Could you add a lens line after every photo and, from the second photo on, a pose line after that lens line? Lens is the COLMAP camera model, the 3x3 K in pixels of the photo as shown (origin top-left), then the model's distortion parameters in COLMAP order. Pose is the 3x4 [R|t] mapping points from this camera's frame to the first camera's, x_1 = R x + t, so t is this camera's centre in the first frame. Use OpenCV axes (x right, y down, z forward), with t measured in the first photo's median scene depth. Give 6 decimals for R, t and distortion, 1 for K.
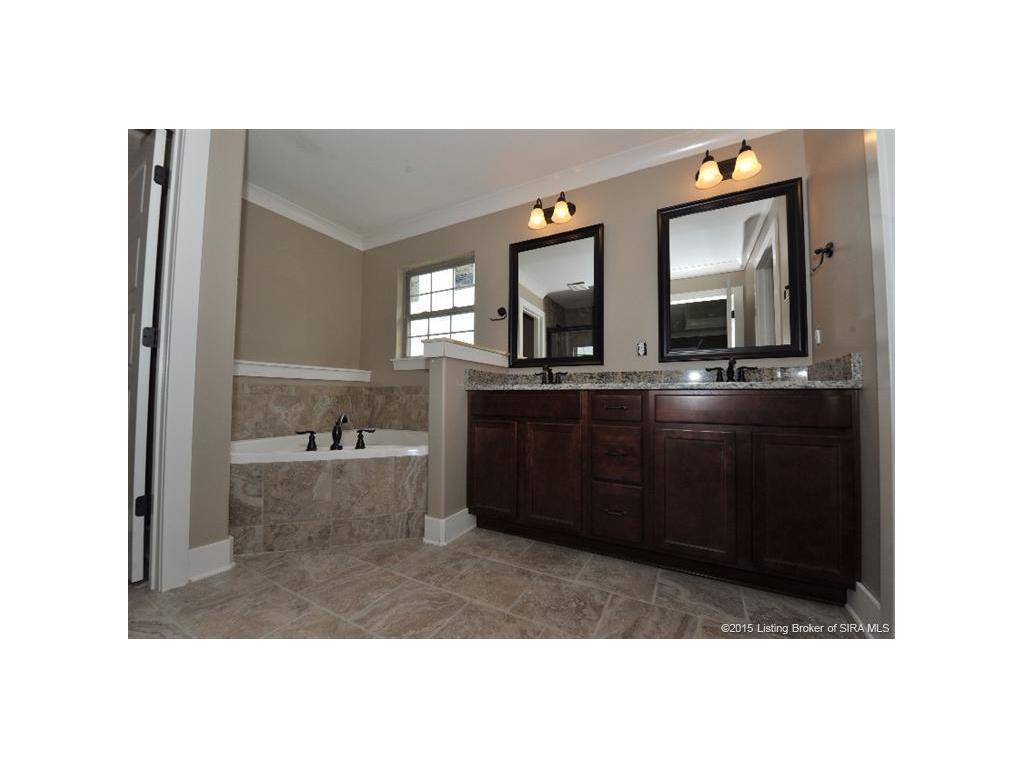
lens RADIAL K [[335.5, 0, 511.2], [0, 335.5, 387.4], [0, 0, 1]] dist [-0.010847, -0.000057]
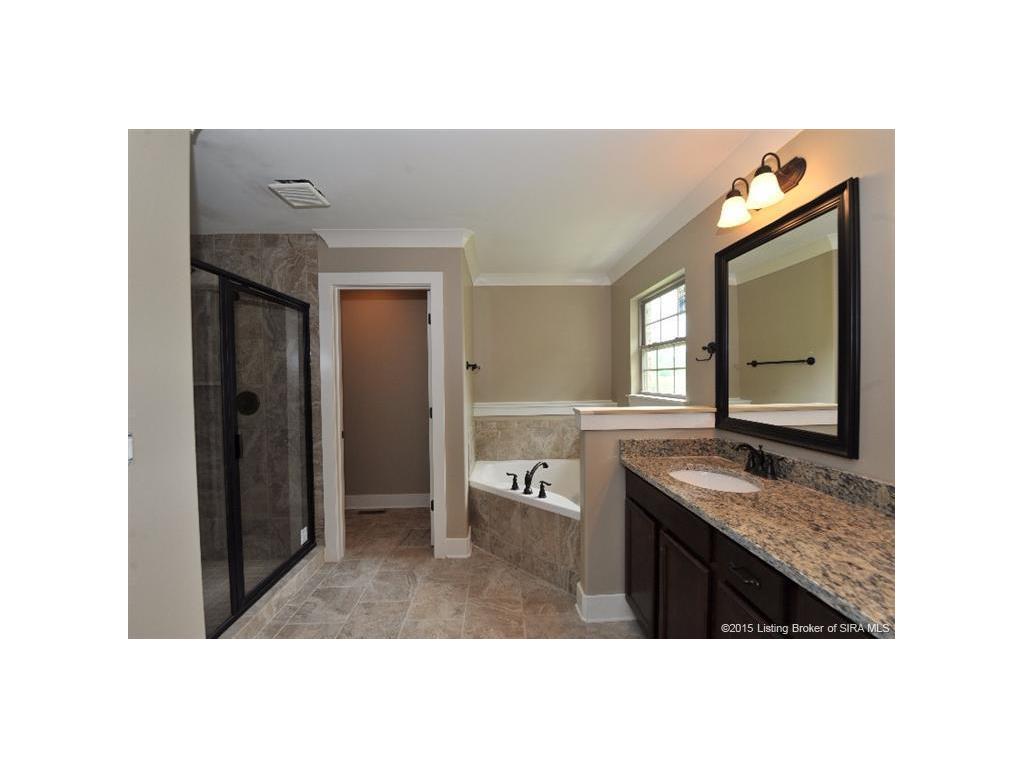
lens RADIAL K [[335.5, 0, 511.2], [0, 335.5, 387.4], [0, 0, 1]] dist [-0.010847, -0.000057]
pose [[0.508650, 0.008025, -0.860936, 0.435460], [0.047223, 0.998191, 0.037204, -0.217041], [0.859677, -0.059579, 0.507351, 0.291617]]
